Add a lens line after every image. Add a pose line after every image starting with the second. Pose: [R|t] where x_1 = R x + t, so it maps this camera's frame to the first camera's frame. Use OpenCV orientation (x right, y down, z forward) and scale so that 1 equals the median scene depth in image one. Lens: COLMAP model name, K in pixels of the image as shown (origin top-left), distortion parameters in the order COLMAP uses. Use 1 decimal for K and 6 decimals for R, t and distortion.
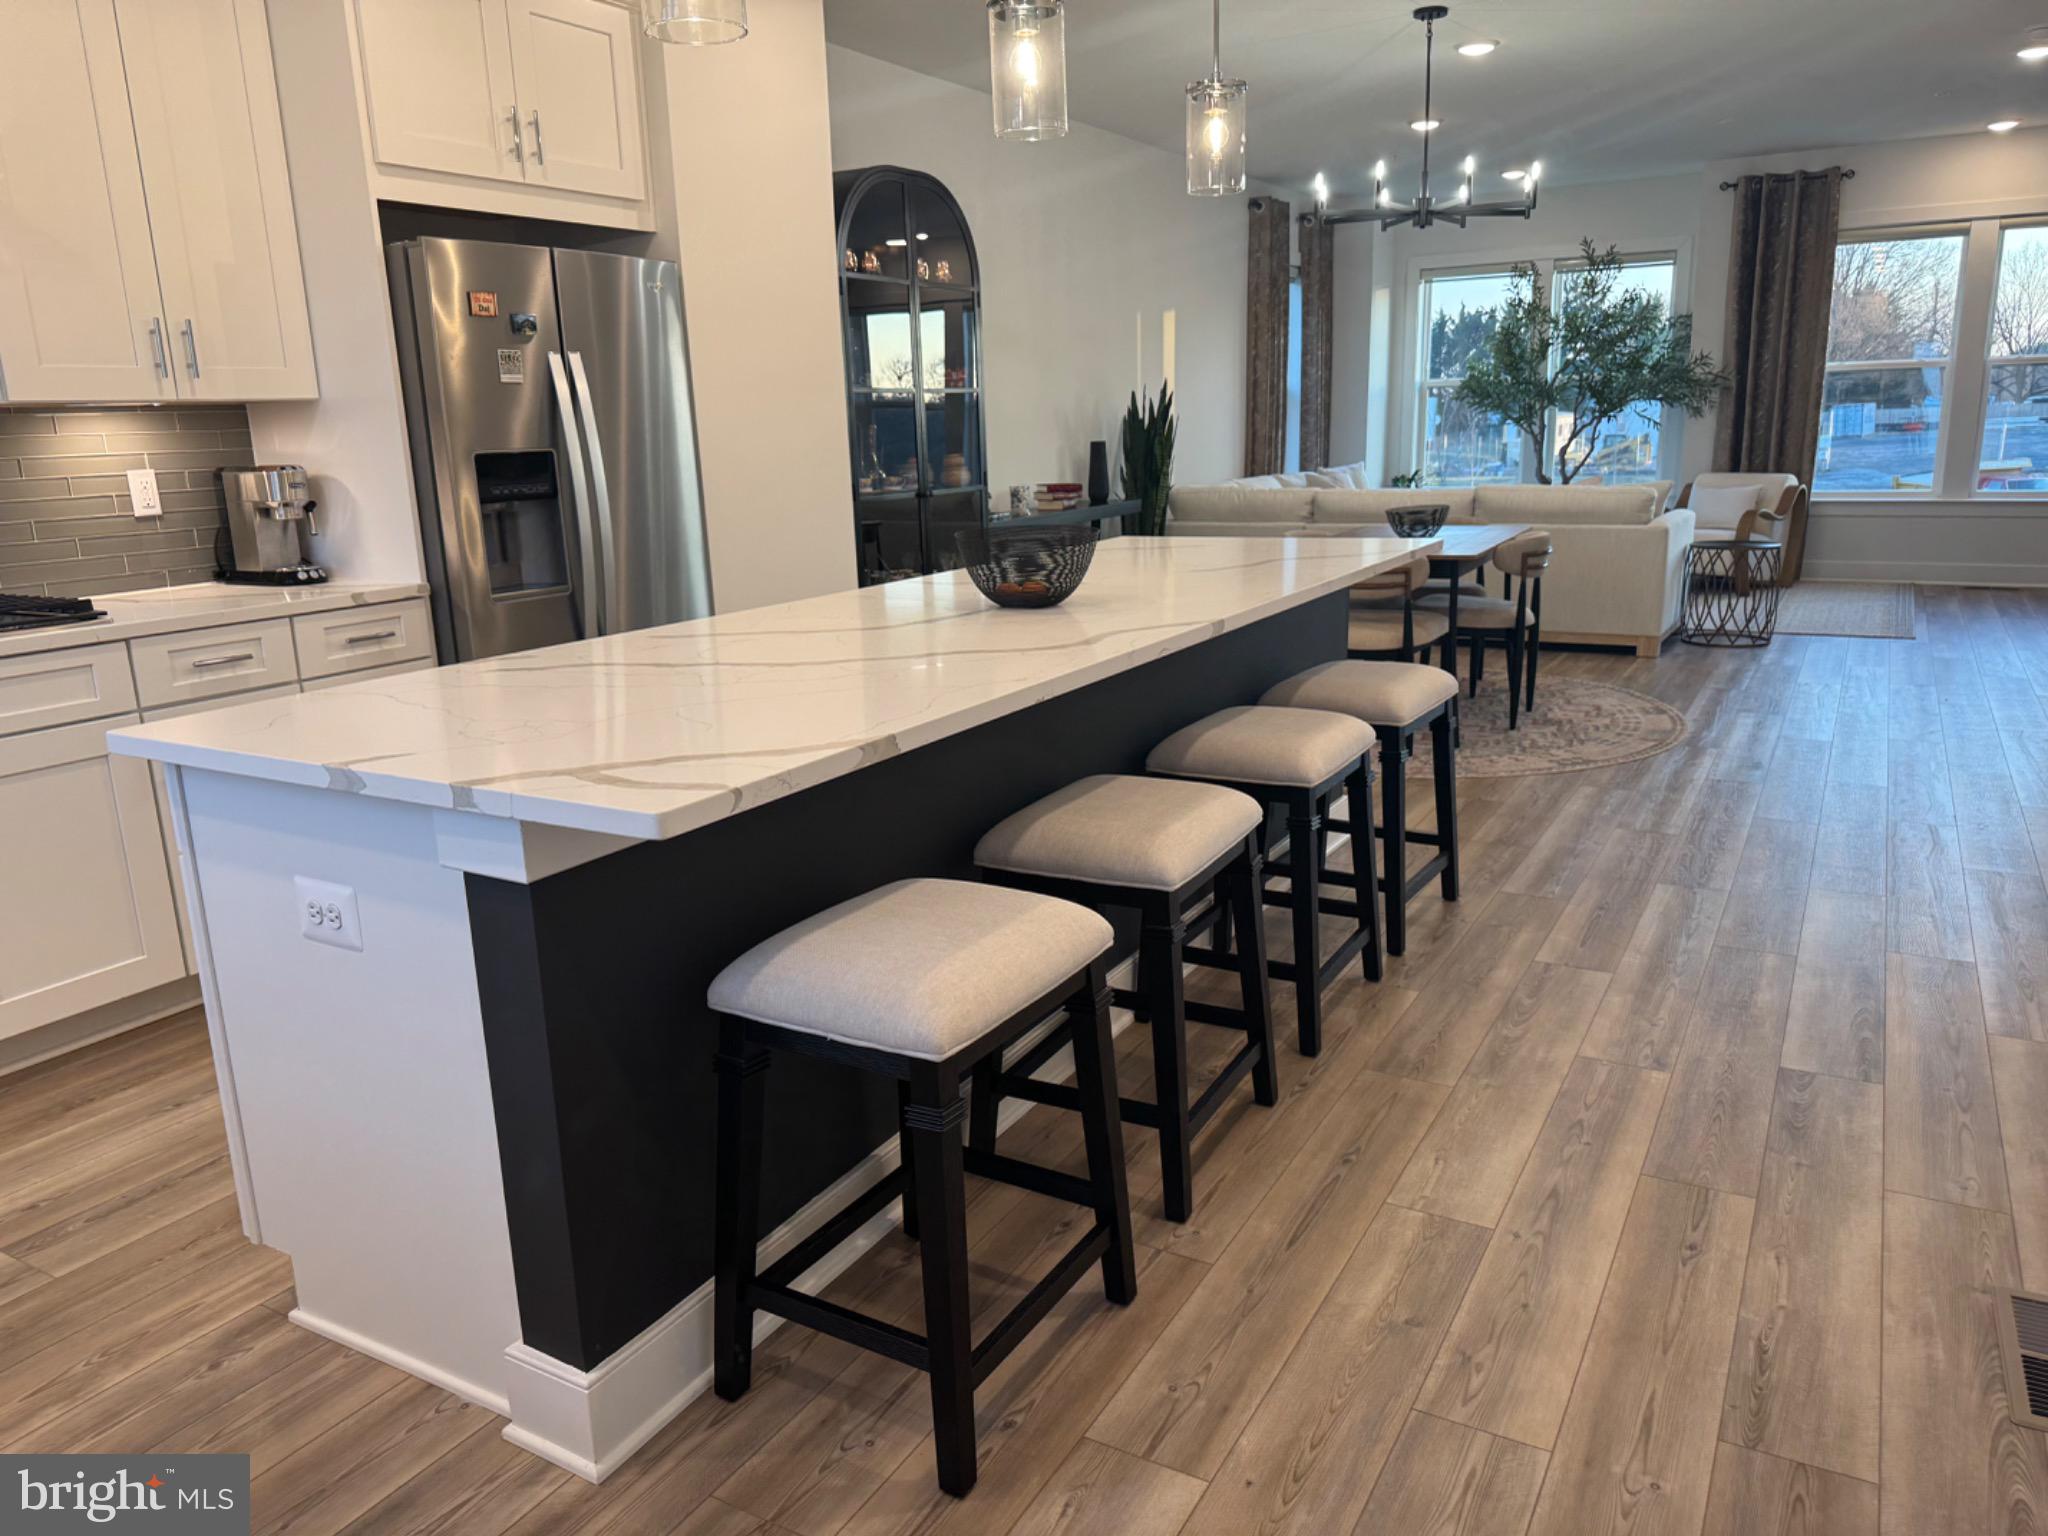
lens RADIAL K [[1438.4, 0, 1026.8], [0, 1438.4, 762.0], [0, 0, 1]] dist [0.063404, -0.080342]
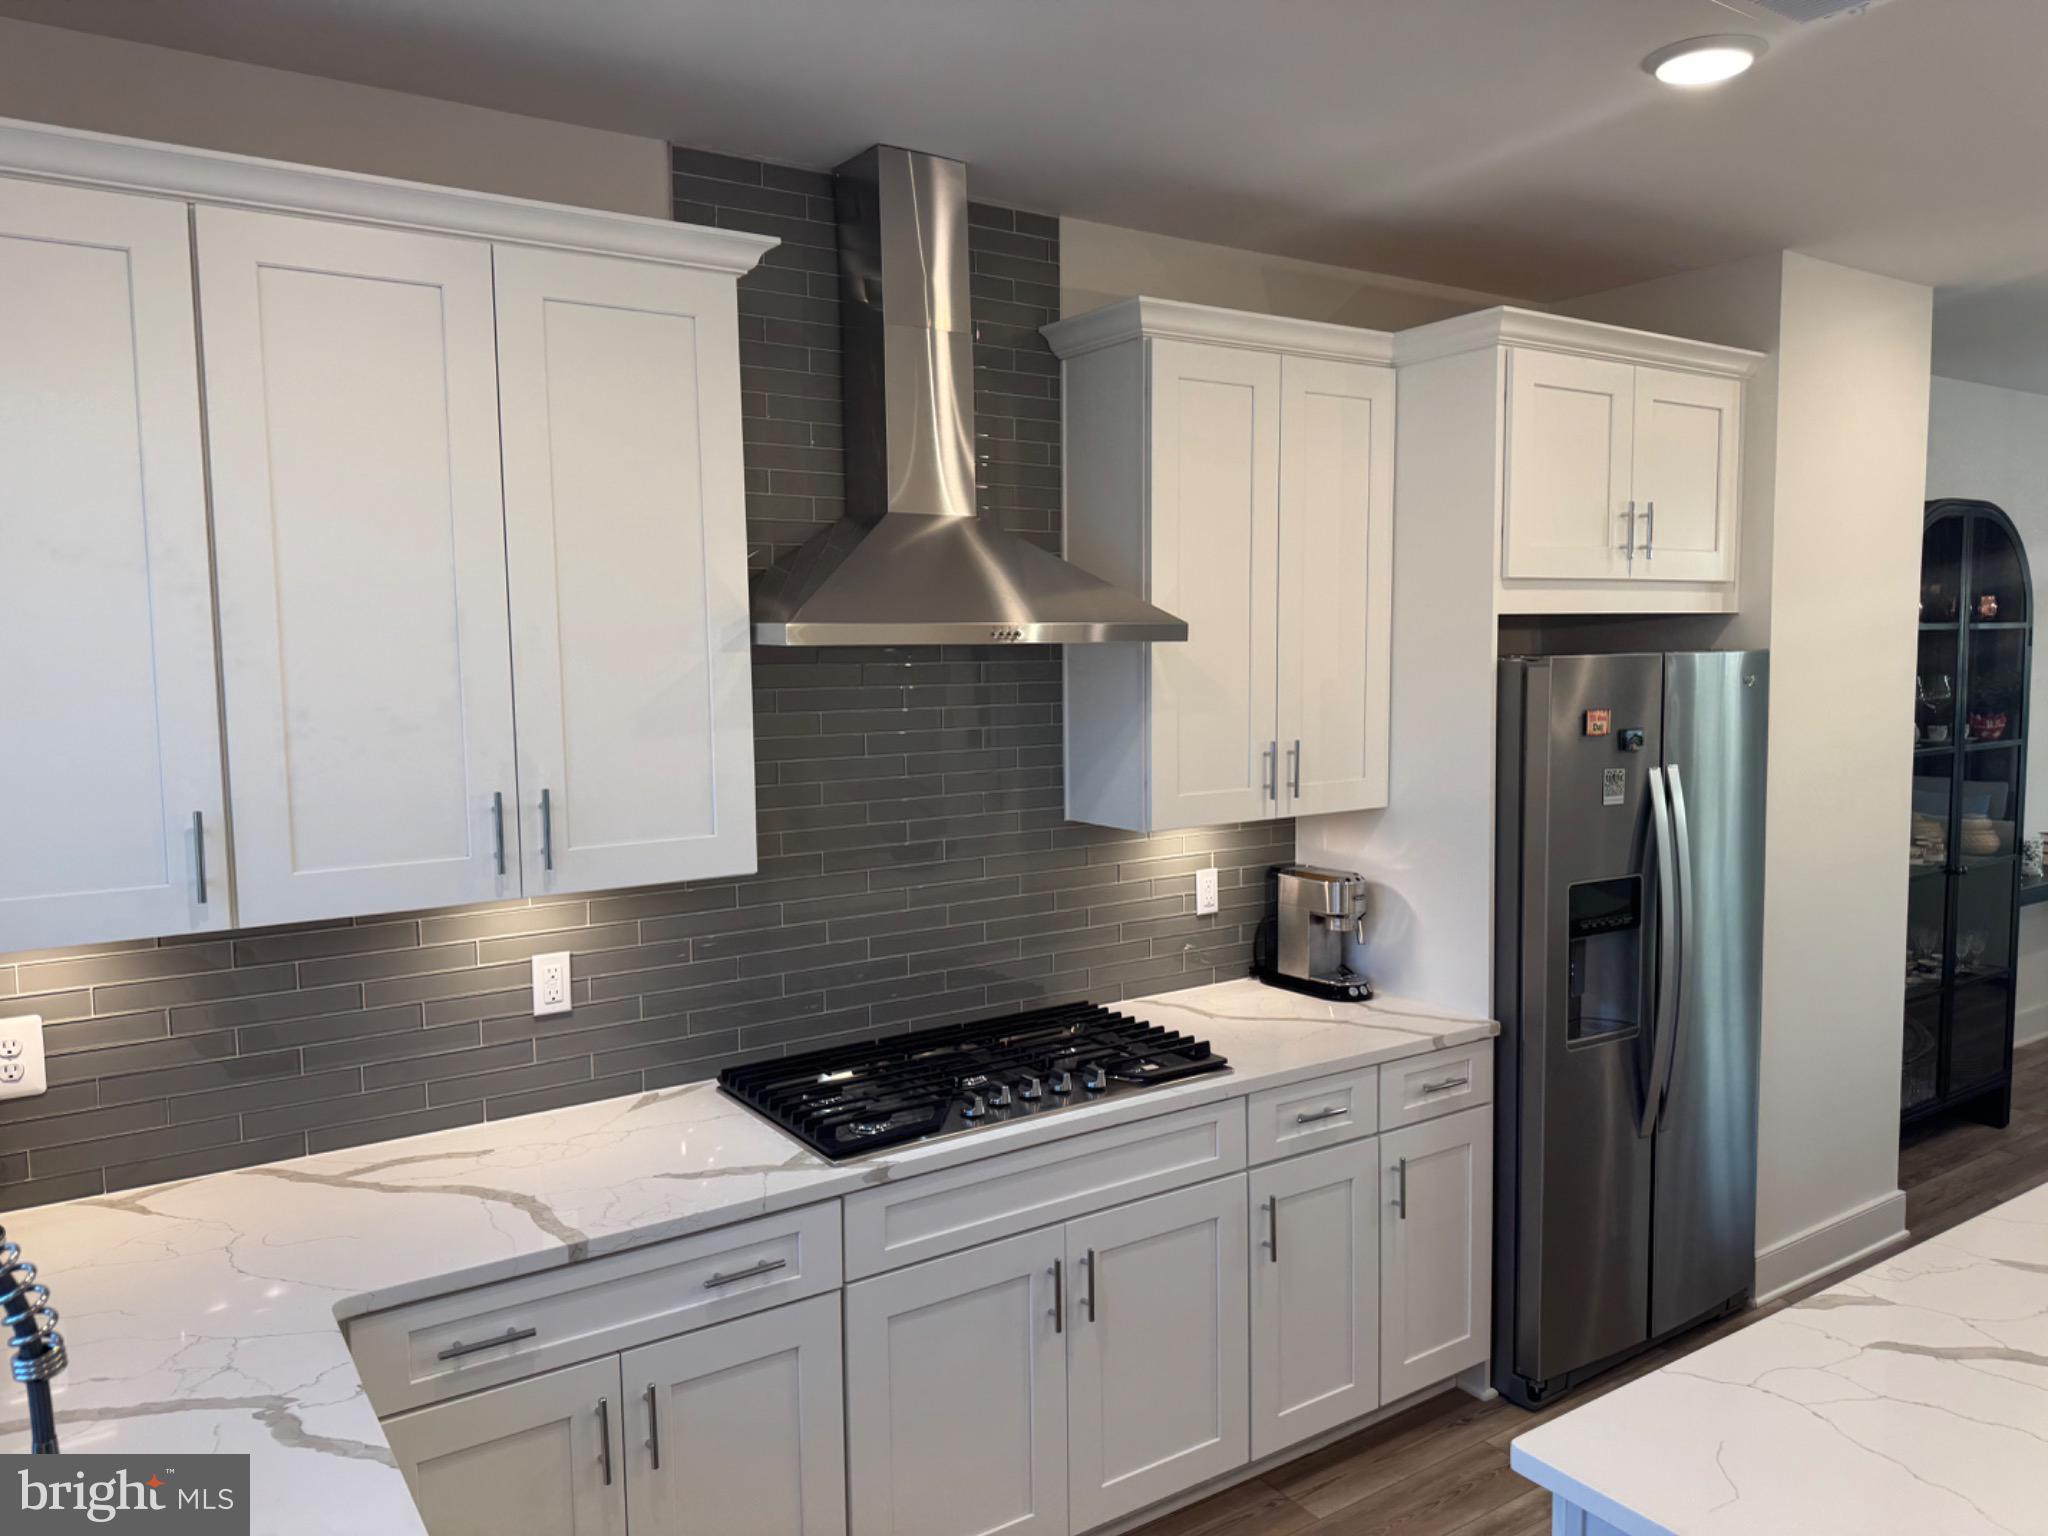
lens RADIAL K [[1438.4, 0, 1015.7], [0, 1438.4, 769.2], [0, 0, 1]] dist [0.063404, -0.080342]
pose [[0.894740, 0.059957, -0.442545, -0.238110], [-0.120737, 0.986521, -0.110452, -0.116034], [0.429957, 0.152258, 0.889918, 0.046420]]
